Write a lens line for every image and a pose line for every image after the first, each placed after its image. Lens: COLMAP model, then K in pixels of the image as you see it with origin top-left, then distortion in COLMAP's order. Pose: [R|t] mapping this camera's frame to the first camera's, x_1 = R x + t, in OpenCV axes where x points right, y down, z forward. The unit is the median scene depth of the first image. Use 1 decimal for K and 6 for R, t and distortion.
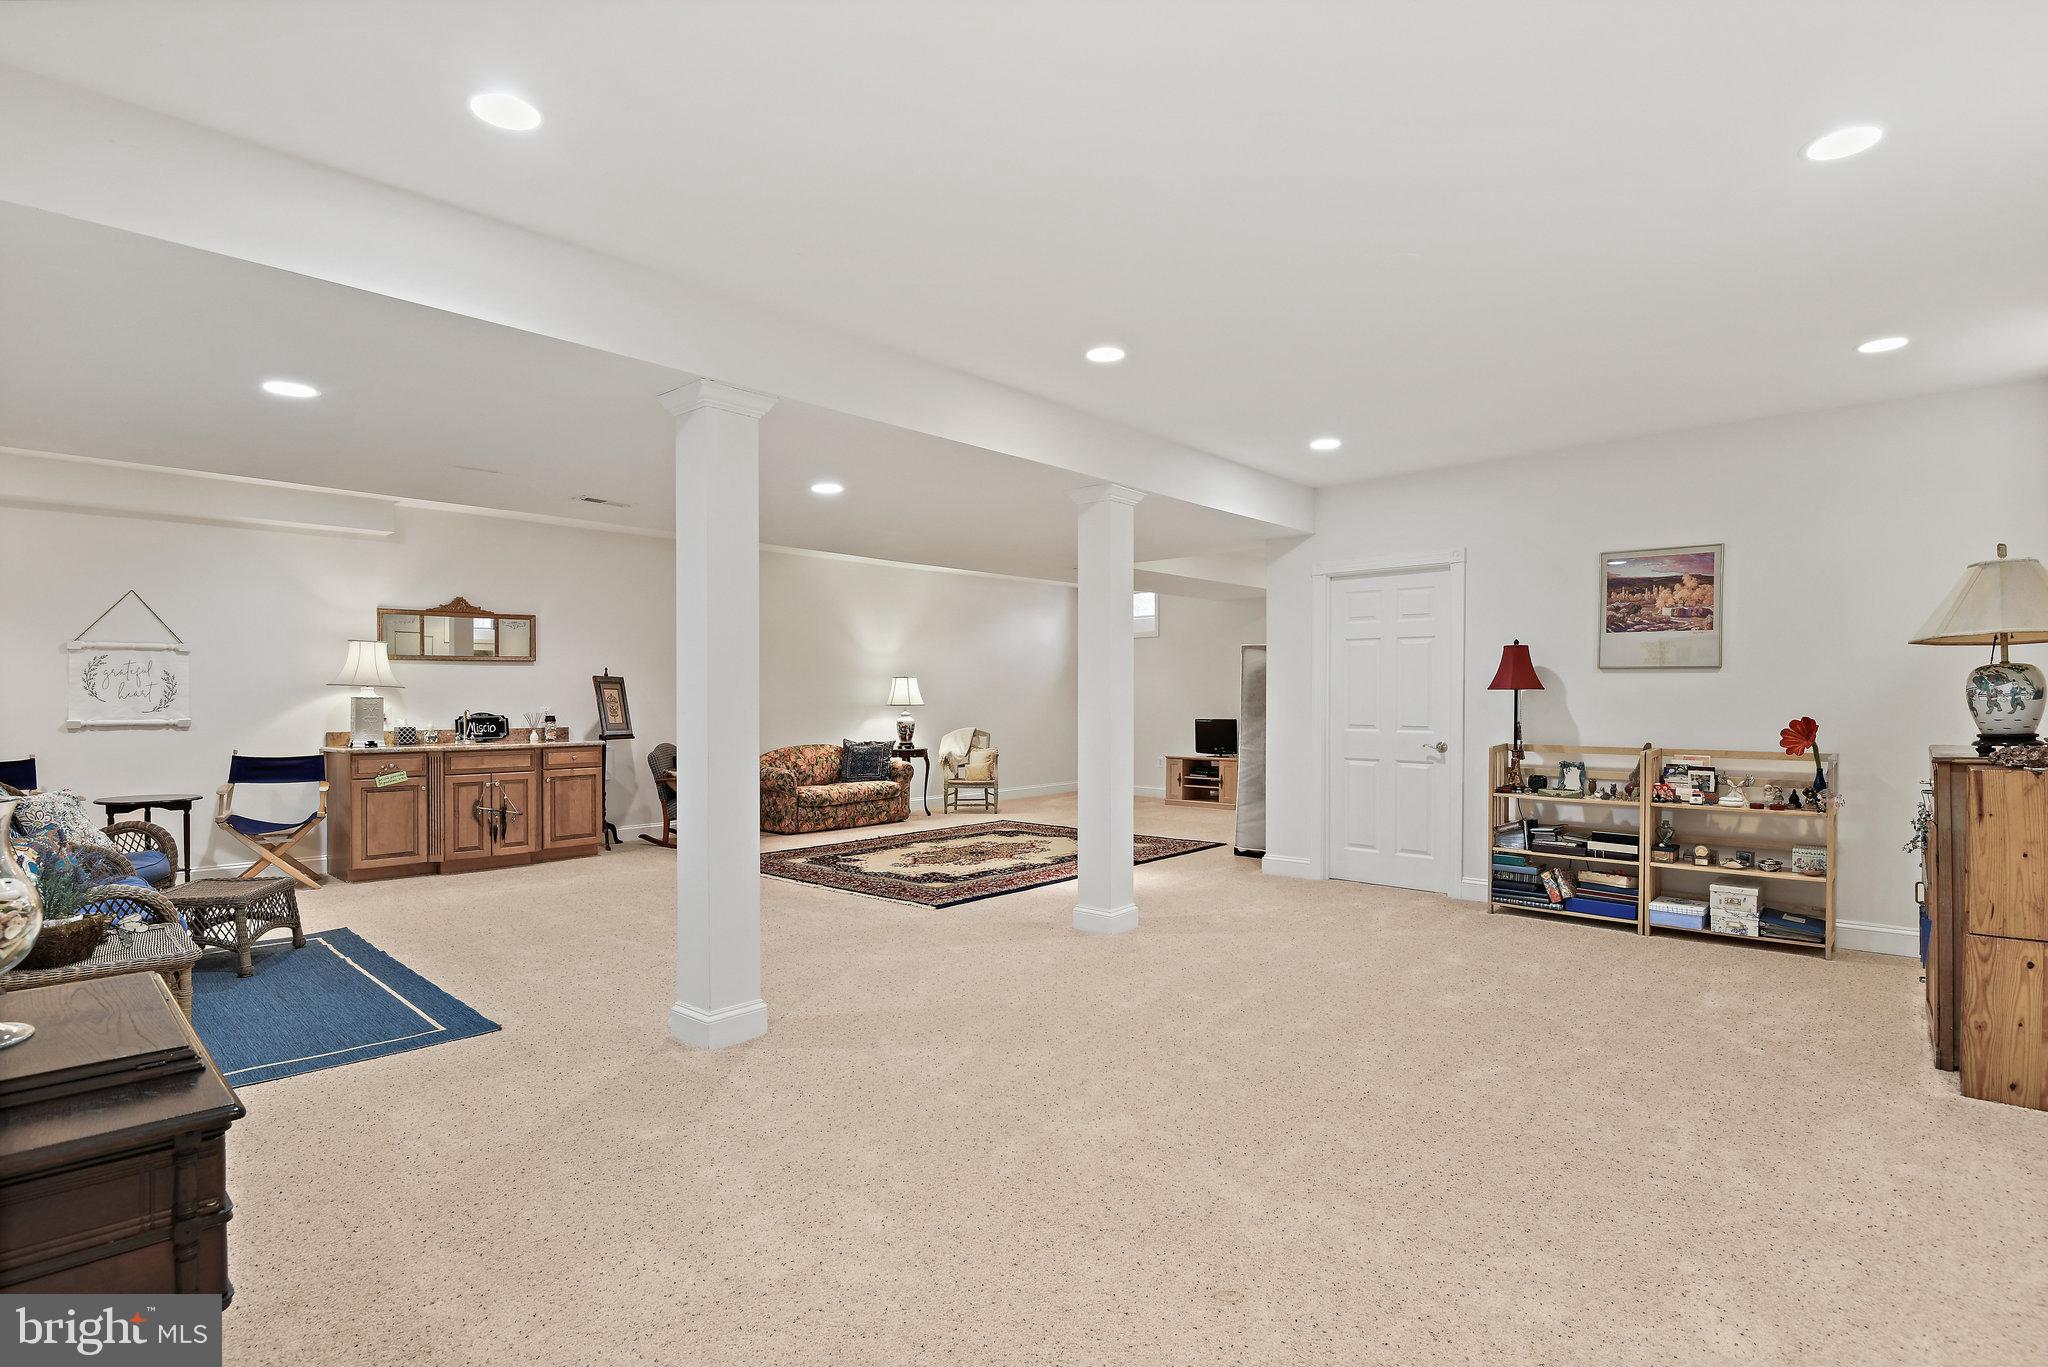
lens RADIAL K [[994.2, 0, 1036.2], [0, 994.2, 705.2], [0, 0, 1]] dist [-0.011505, -0.006203]
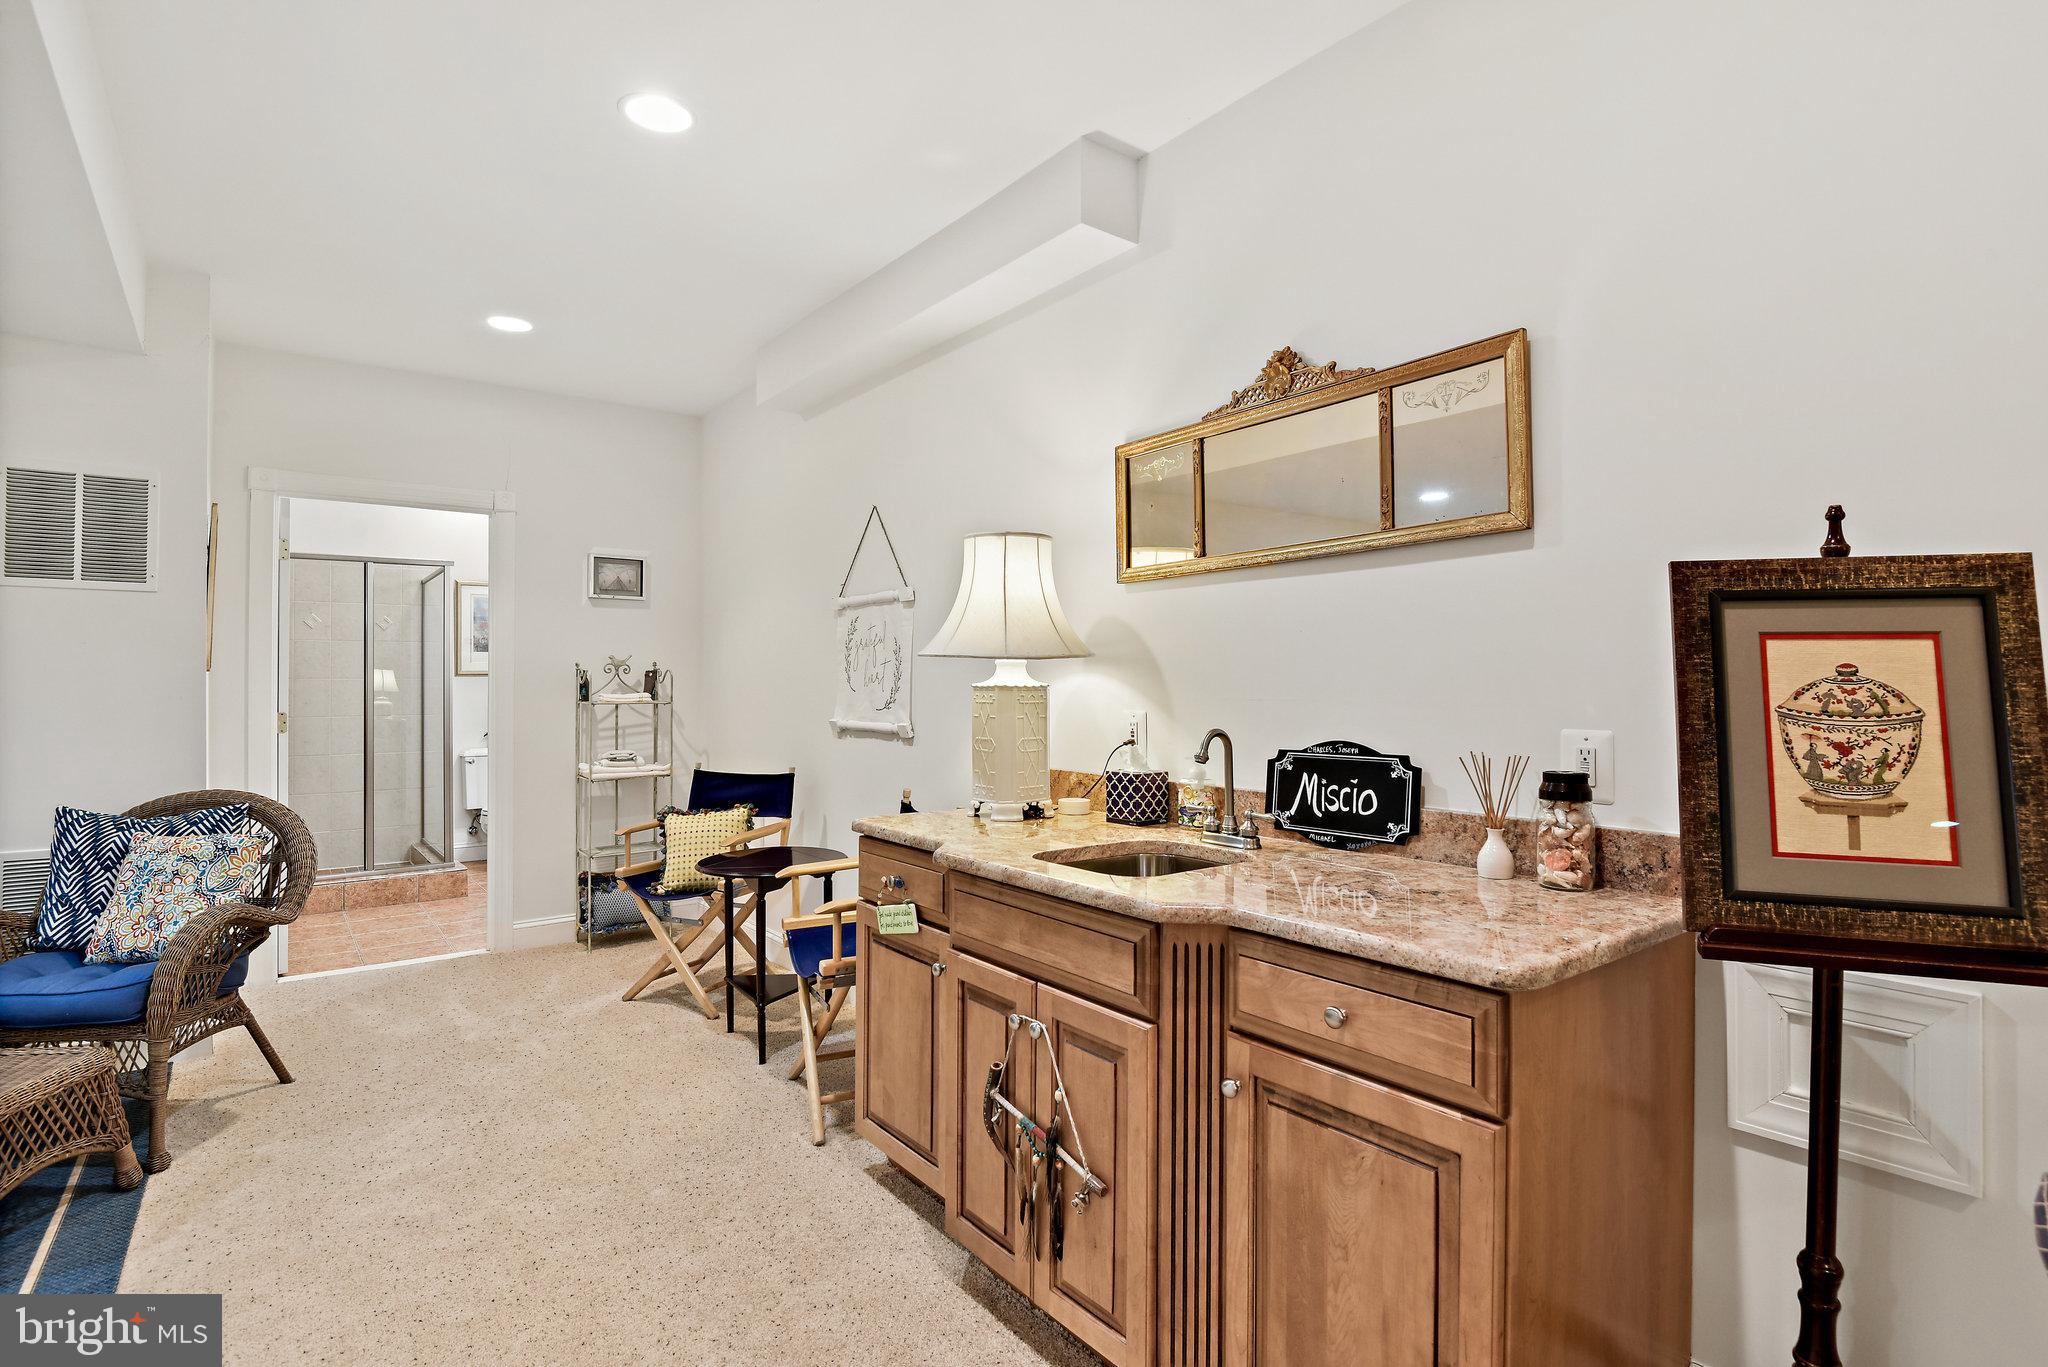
lens RADIAL K [[994.2, 0, 1039.2], [0, 994.2, 672.4], [0, 0, 1]] dist [-0.011505, -0.006203]
pose [[-0.155400, -0.008587, -0.987814, -0.273394], [-0.005510, 0.999954, -0.007826, -0.008998], [0.987836, 0.004226, -0.155440, 0.967204]]
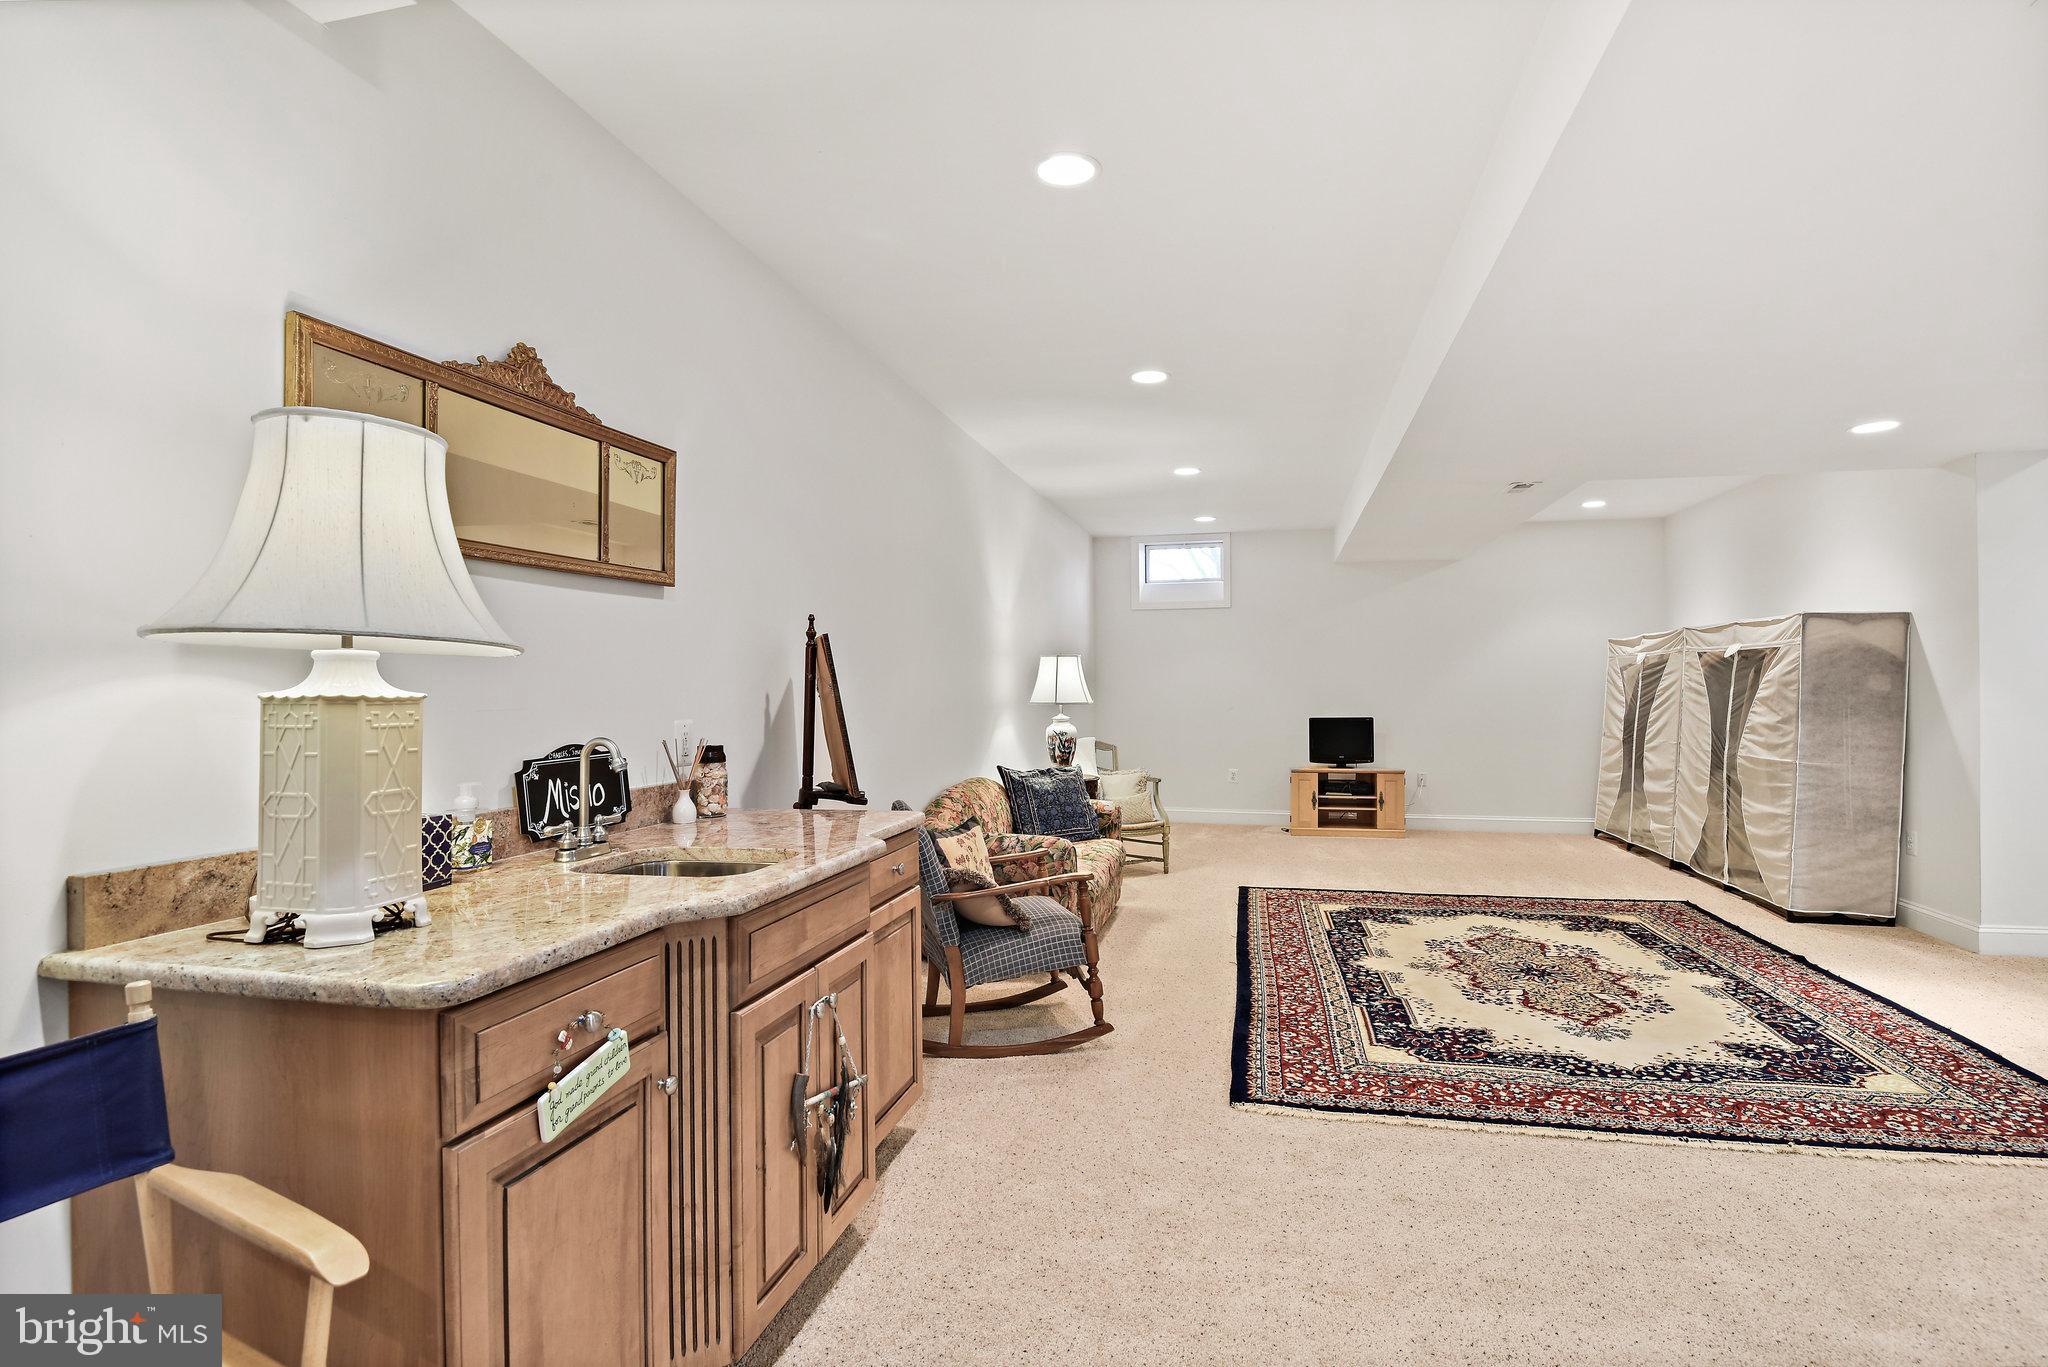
lens RADIAL K [[994.2, 0, 1034.0], [0, 994.2, 677.1], [0, 0, 1]] dist [-0.011505, -0.006203]
pose [[0.872025, 0.003604, 0.489447, -0.590050], [0.005943, 0.999821, -0.017951, -0.006623], [-0.489424, 0.018563, 0.871848, 0.672264]]
